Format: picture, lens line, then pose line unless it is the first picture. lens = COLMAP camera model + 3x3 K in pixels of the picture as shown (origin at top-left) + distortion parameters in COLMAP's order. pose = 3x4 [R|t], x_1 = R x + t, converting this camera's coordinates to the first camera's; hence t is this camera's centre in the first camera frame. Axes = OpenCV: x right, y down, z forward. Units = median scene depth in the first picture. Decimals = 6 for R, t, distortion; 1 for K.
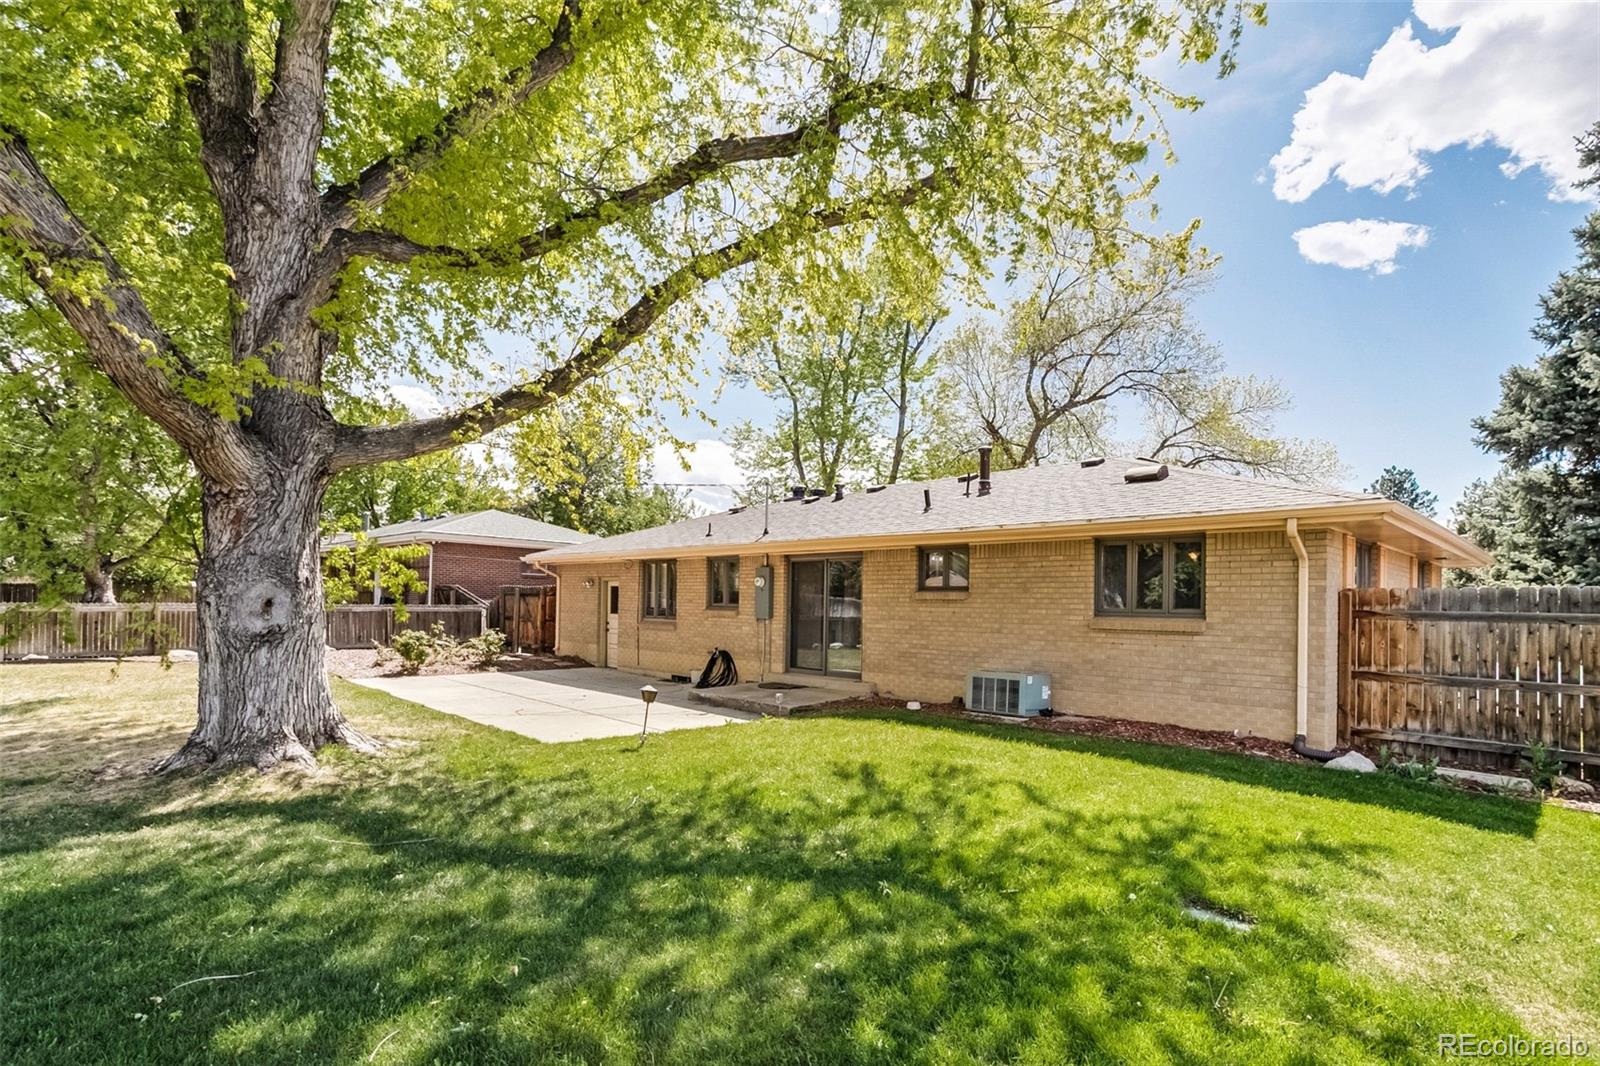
lens RADIAL K [[788.1, 0, 793.8], [0, 788.1, 577.6], [0, 0, 1]] dist [-0.019267, 0.002991]
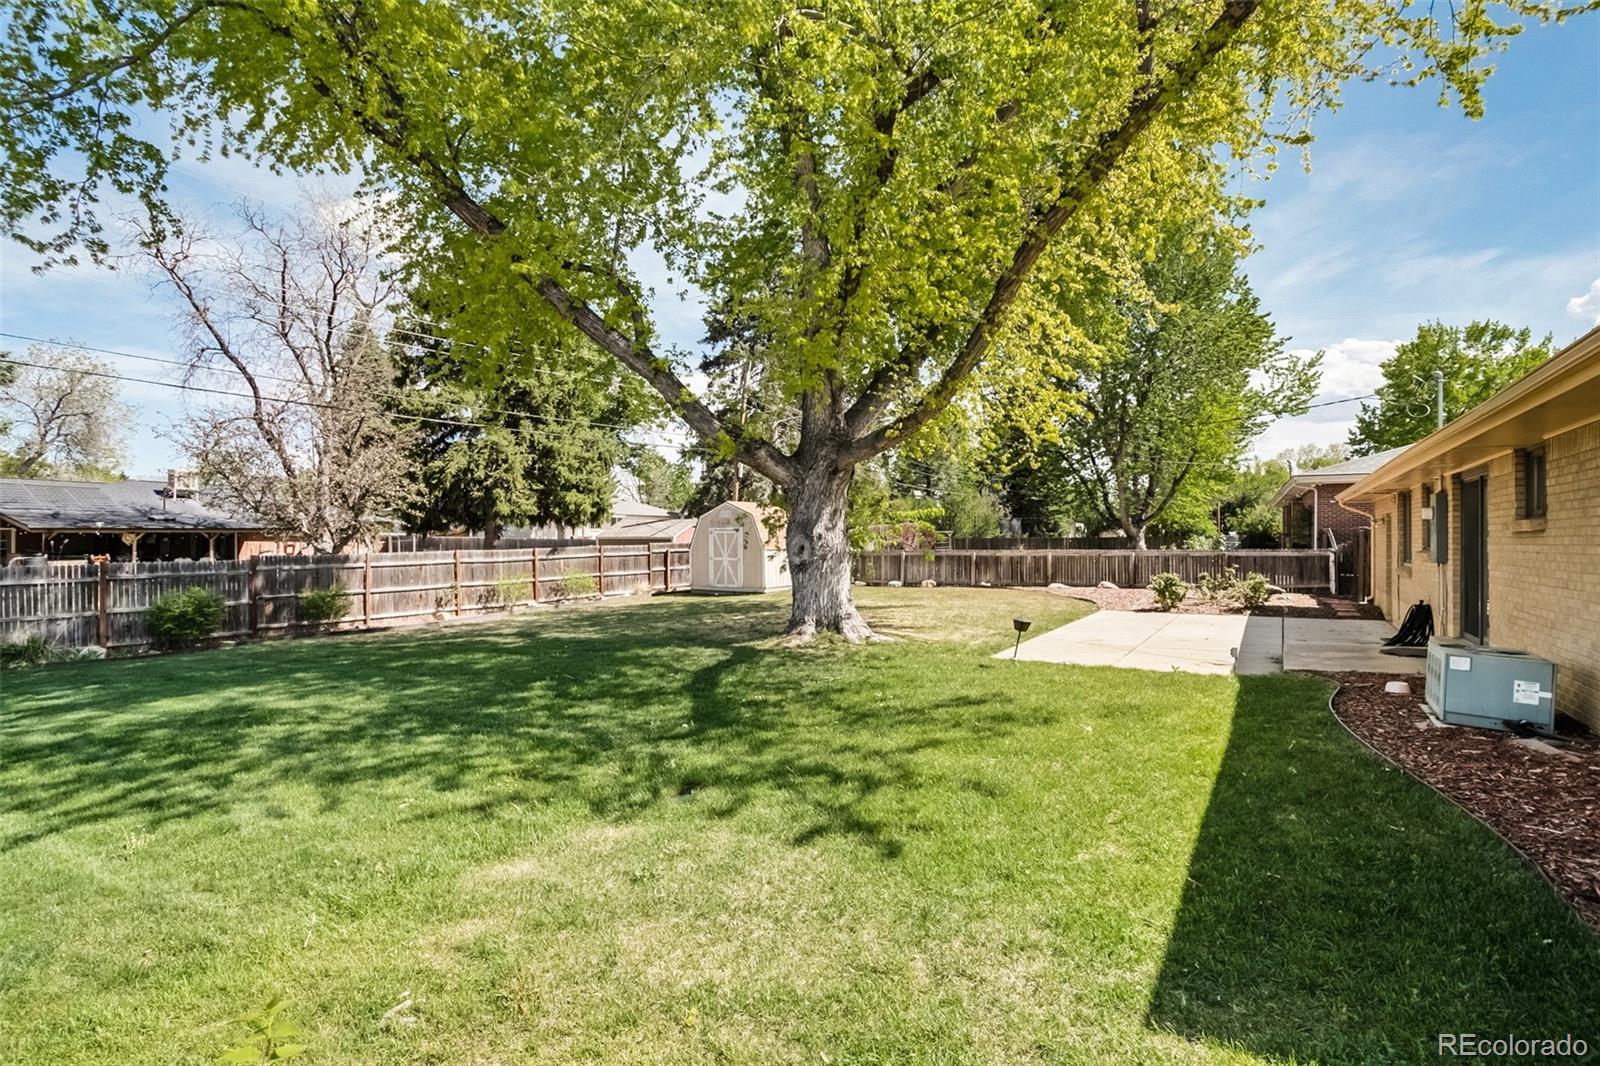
lens RADIAL K [[788.1, 0, 799.9], [0, 788.1, 537.4], [0, 0, 1]] dist [-0.019267, 0.002991]
pose [[0.232570, -0.023786, -0.972289, 0.787437], [0.039553, 0.999105, -0.014981, 0.024632], [0.971775, -0.034973, 0.233302, 0.399127]]
